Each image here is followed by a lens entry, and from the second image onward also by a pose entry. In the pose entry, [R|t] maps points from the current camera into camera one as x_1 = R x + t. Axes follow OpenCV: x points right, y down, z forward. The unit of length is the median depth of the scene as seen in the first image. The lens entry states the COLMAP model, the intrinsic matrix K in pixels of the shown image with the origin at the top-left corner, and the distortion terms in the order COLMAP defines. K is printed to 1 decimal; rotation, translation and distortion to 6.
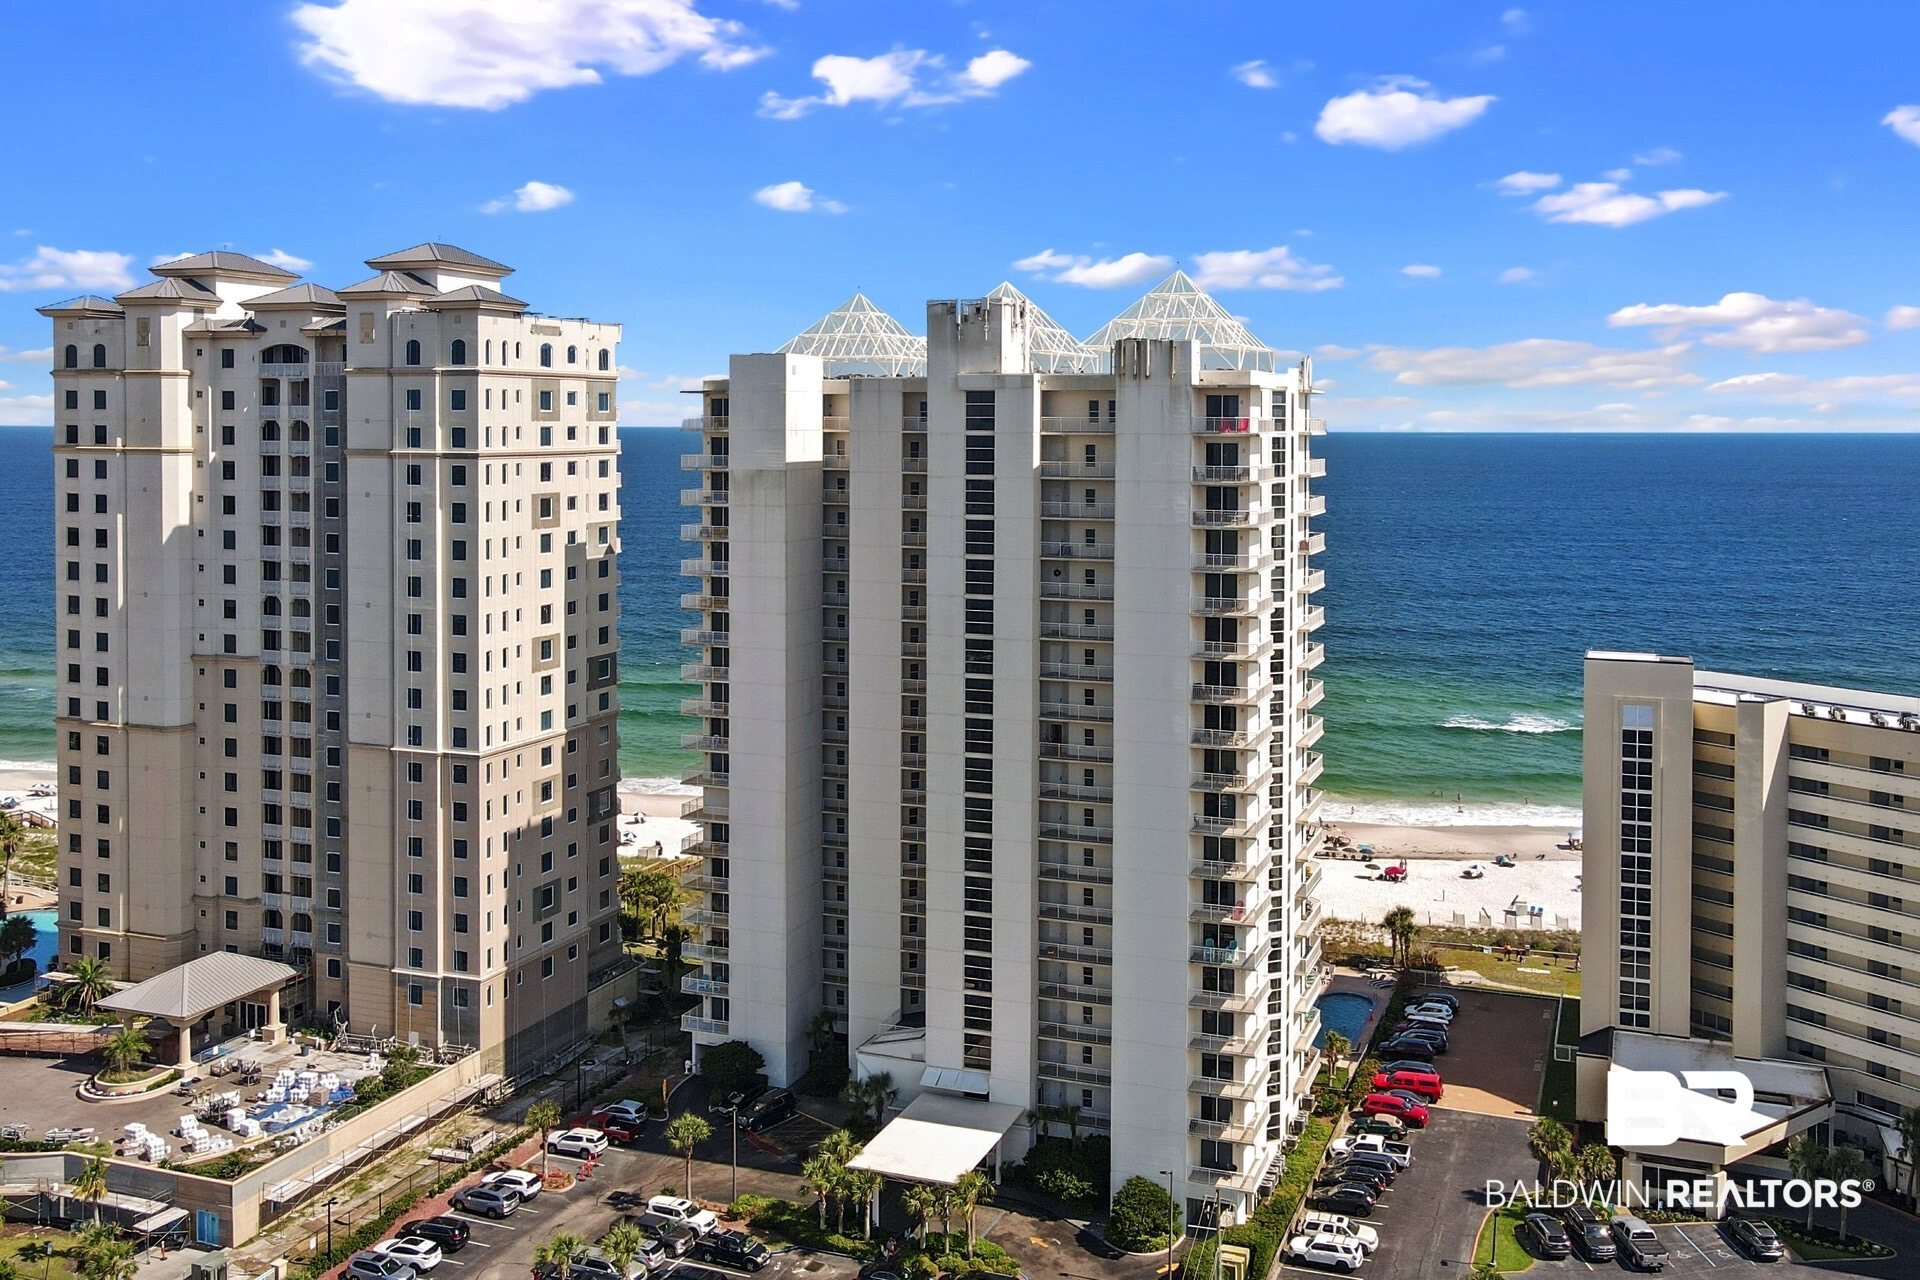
lens RADIAL K [[1712.8, 0, 1002.7], [0, 1712.8, 482.0], [0, 0, 1]] dist [0.009752, 0.011400]
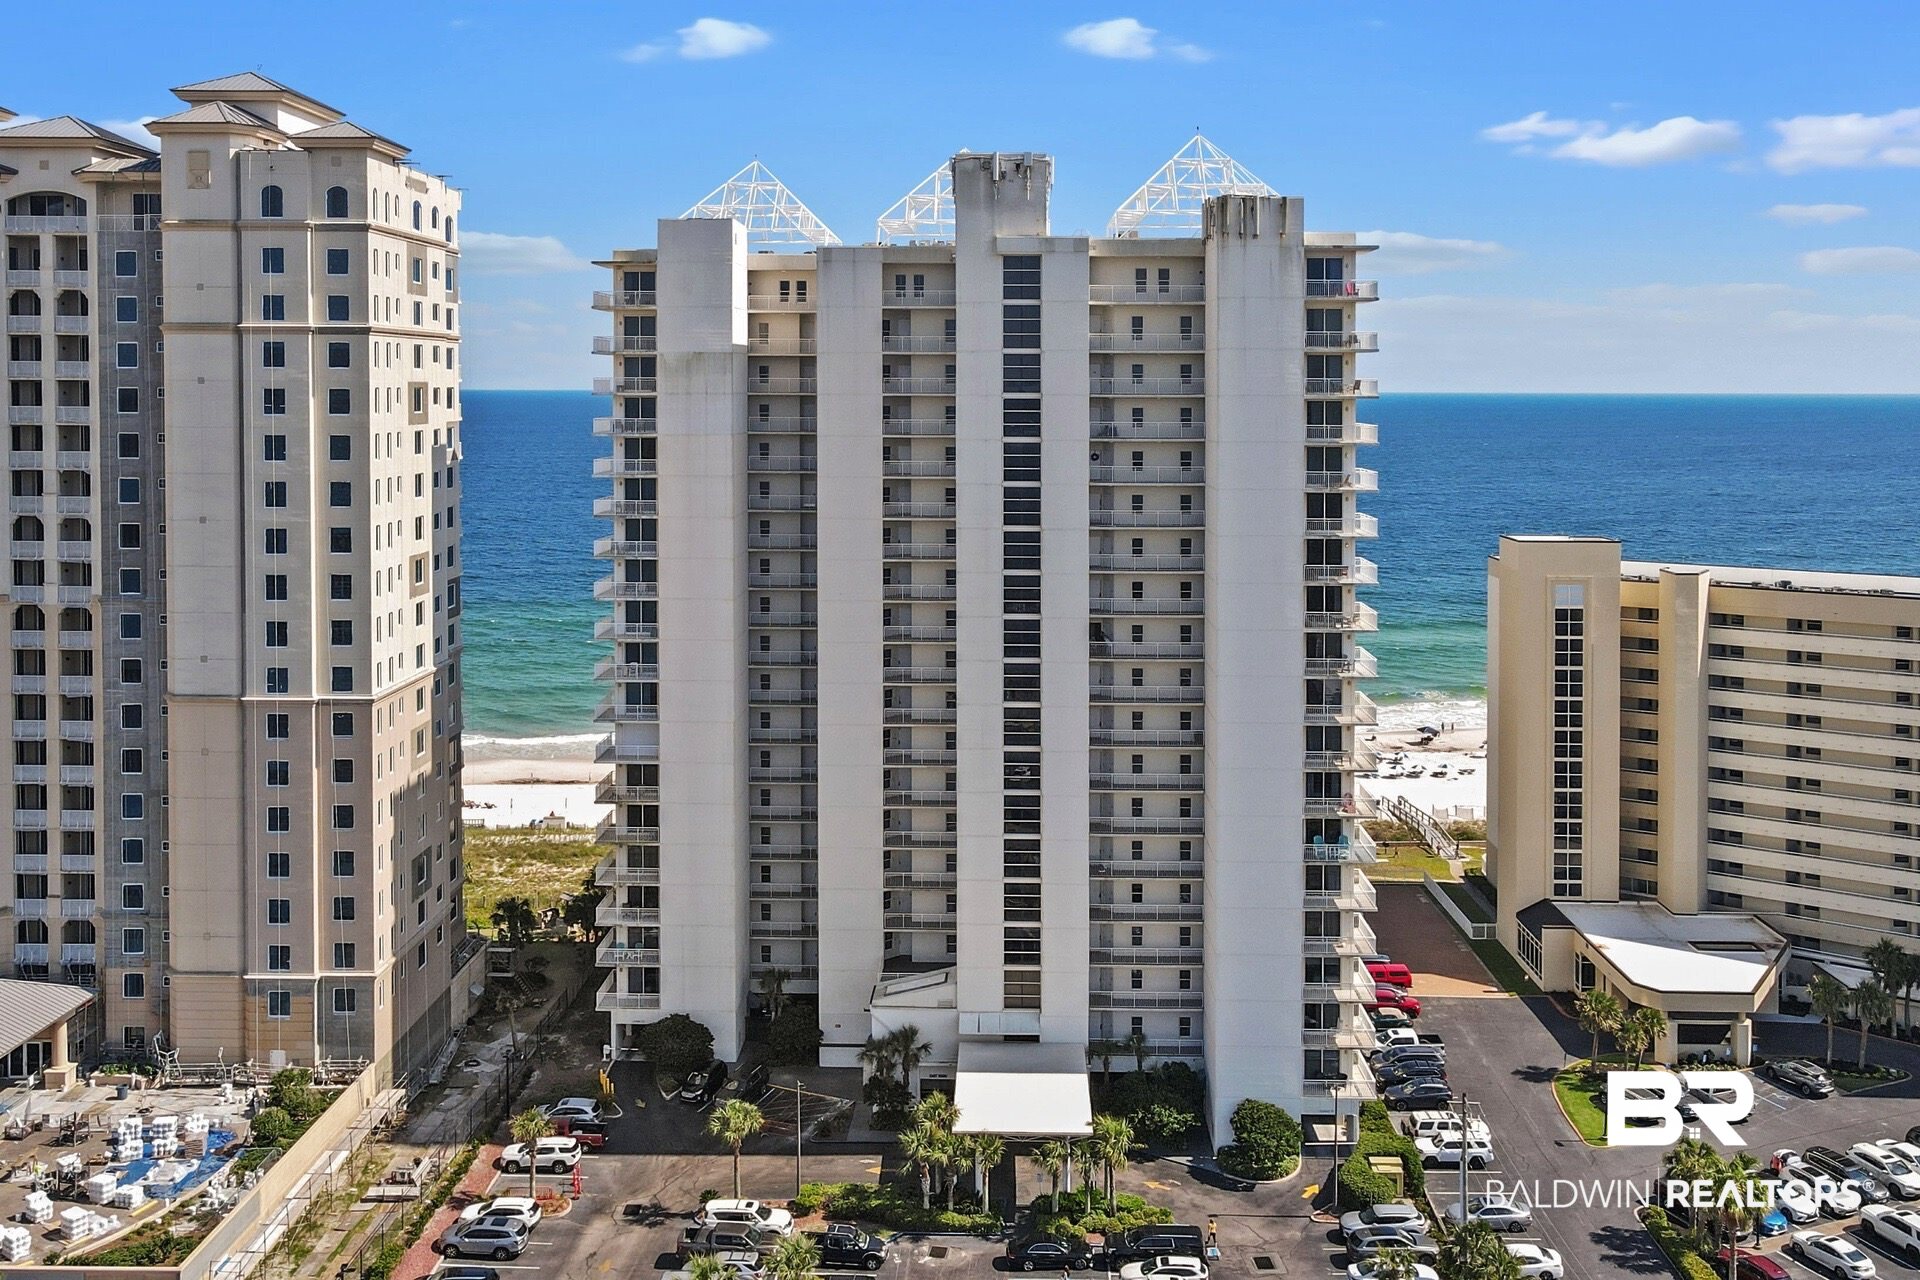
lens RADIAL K [[1706.4, 0, 979.3], [0, 1706.4, 457.4], [0, 0, 1]] dist [0.011314, 0.006462]
pose [[0.949032, -0.017351, 0.314702, -0.290588], [0.016429, 0.999849, 0.005581, 0.047316], [-0.314752, -0.000127, 0.949174, 0.153868]]
